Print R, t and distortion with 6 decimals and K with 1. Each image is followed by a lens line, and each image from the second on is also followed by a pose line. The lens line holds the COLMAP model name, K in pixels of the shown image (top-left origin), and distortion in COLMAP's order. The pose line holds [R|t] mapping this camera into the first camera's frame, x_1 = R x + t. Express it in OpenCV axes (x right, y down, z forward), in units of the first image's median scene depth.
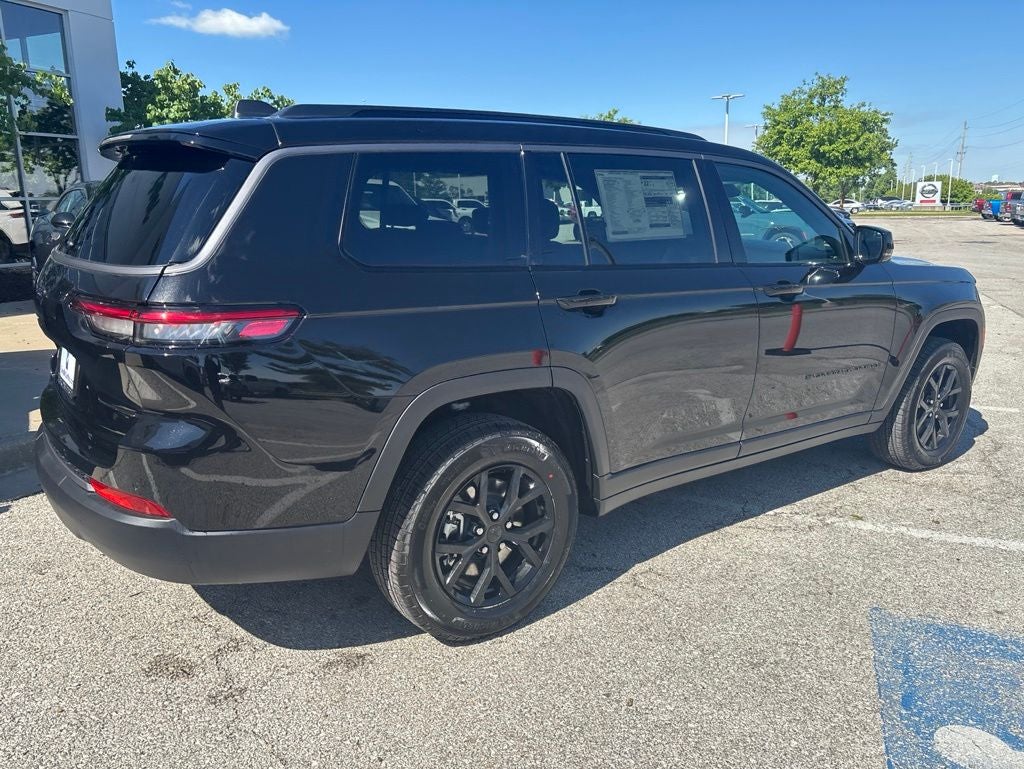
lens RADIAL K [[776.6, 0, 512.0], [0, 776.6, 384.5], [0, 0, 1]] dist [0.064125, -0.077816]
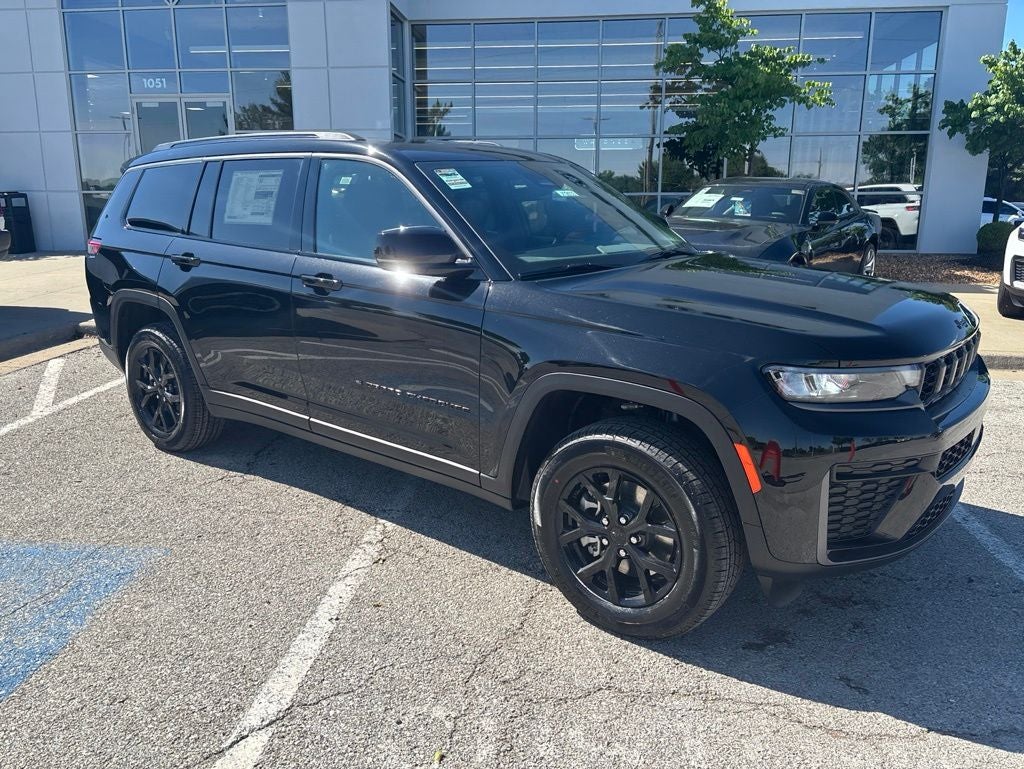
lens RADIAL K [[779.8, 0, 507.5], [0, 779.8, 386.0], [0, 0, 1]] dist [0.046372, -0.053344]
pose [[0.254968, 0.231539, -0.938819, 1.519346], [-0.222493, 0.958904, 0.176067, -0.244361], [0.941004, 0.163989, 0.296005, 1.028002]]
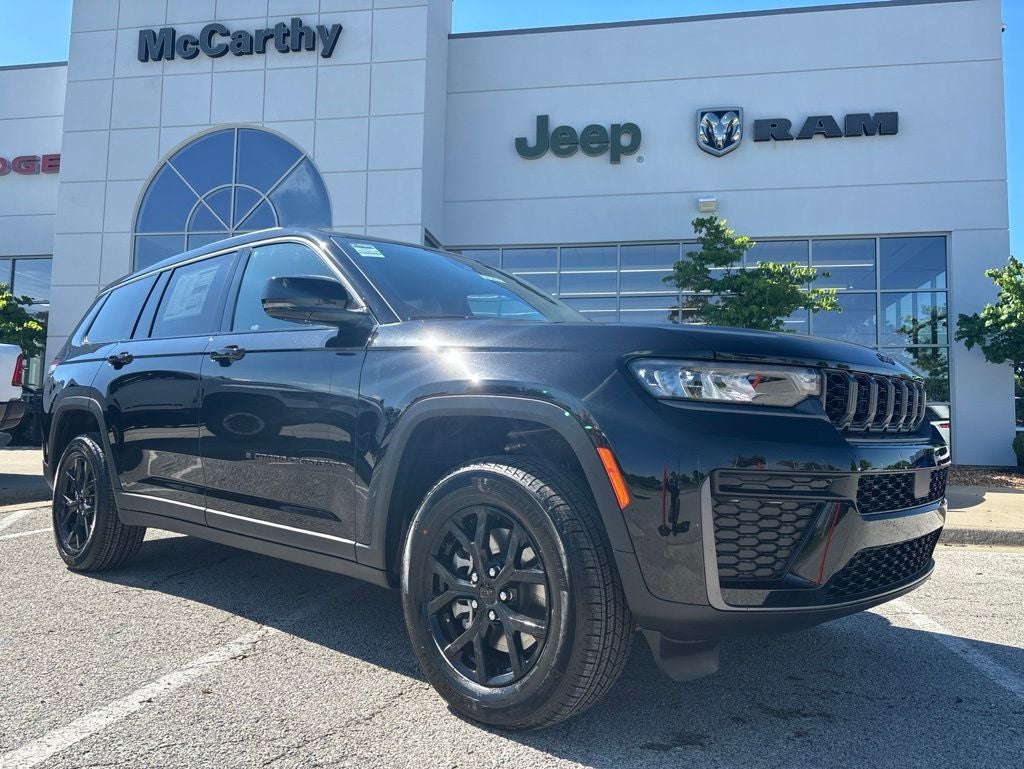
lens RADIAL K [[776.6, 0, 512.0], [0, 776.6, 384.5], [0, 0, 1]] dist [0.064125, -0.077816]
pose [[0.196762, -0.058509, -0.978704, 1.489971], [-0.243412, 0.964051, -0.106569, -0.072533], [0.949755, 0.259197, 0.175447, 1.274558]]
